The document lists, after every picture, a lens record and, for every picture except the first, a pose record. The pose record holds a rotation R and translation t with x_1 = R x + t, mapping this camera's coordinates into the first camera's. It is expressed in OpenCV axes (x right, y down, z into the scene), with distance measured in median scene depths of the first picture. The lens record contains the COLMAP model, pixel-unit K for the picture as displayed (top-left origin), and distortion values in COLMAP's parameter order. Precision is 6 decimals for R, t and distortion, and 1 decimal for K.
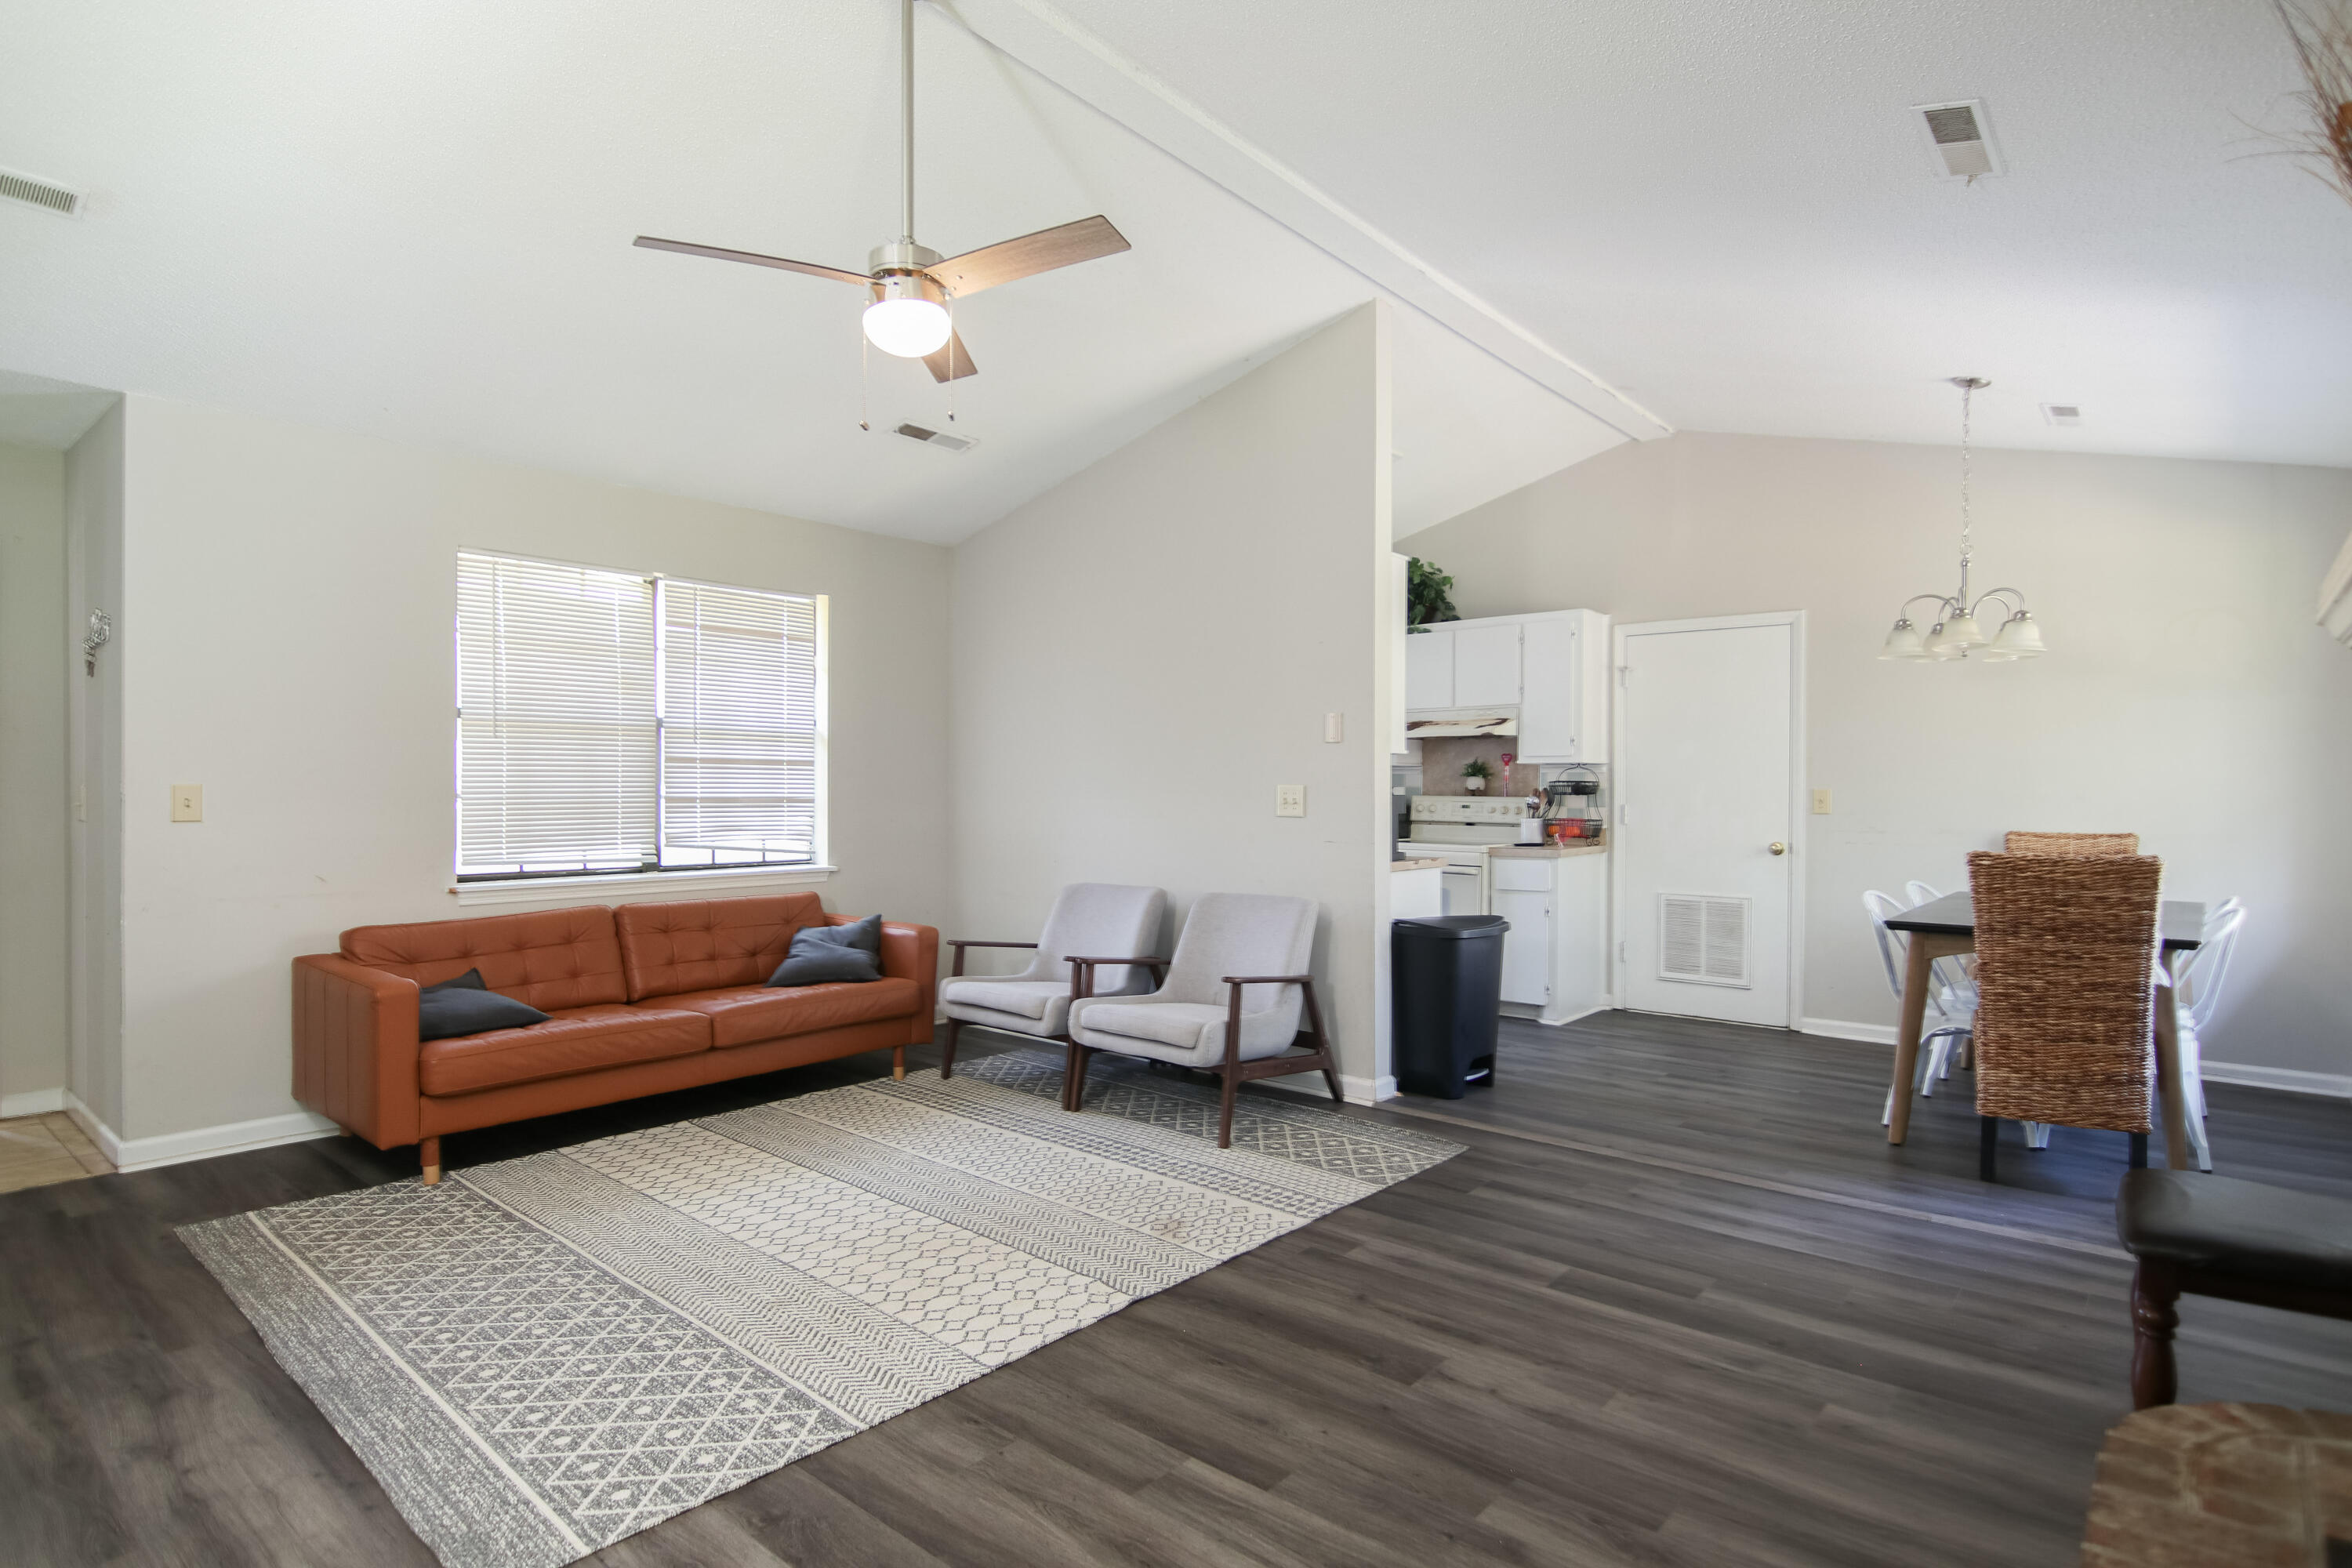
lens RADIAL K [[1221.7, 0, 1170.1], [0, 1221.7, 788.3], [0, 0, 1]] dist [-0.002135, -0.003611]
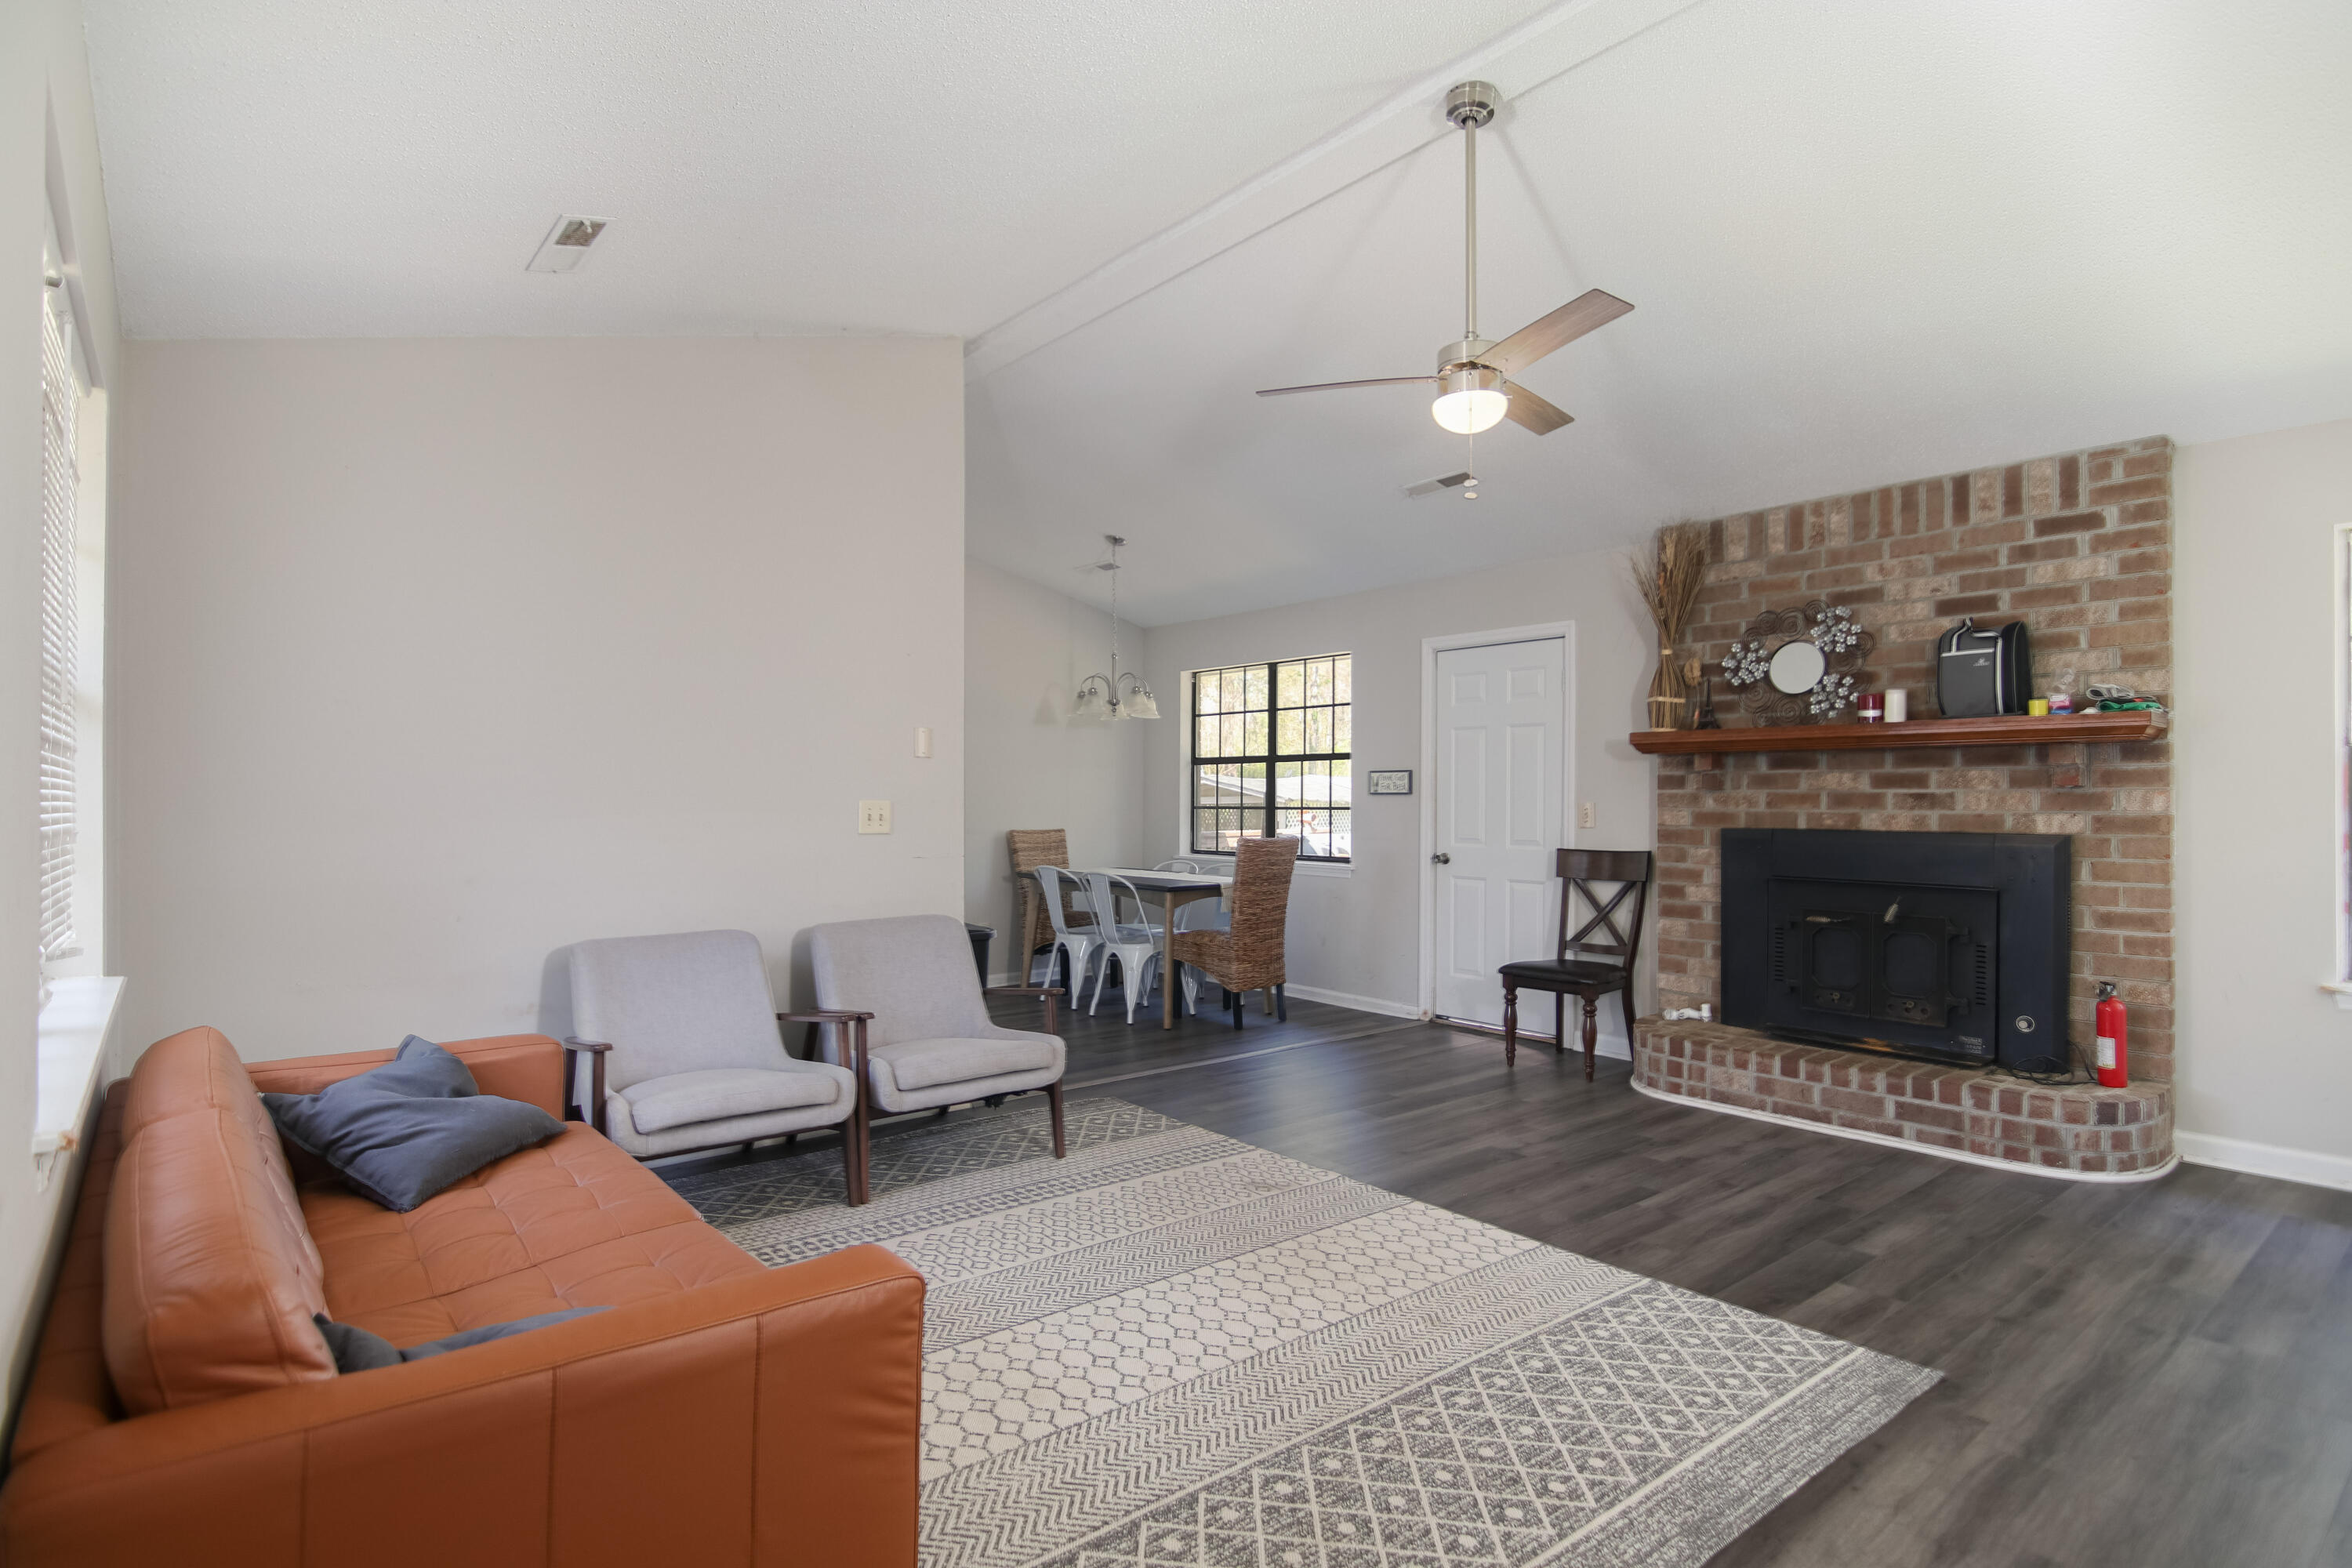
lens RADIAL K [[1221.7, 0, 1186.8], [0, 1221.7, 788.5], [0, 0, 1]] dist [-0.002135, -0.003611]
pose [[0.152760, 0.007775, 0.988233, -1.304823], [0.002492, 0.999963, -0.008252, -0.005581], [-0.988260, 0.003724, 0.152735, 1.017345]]
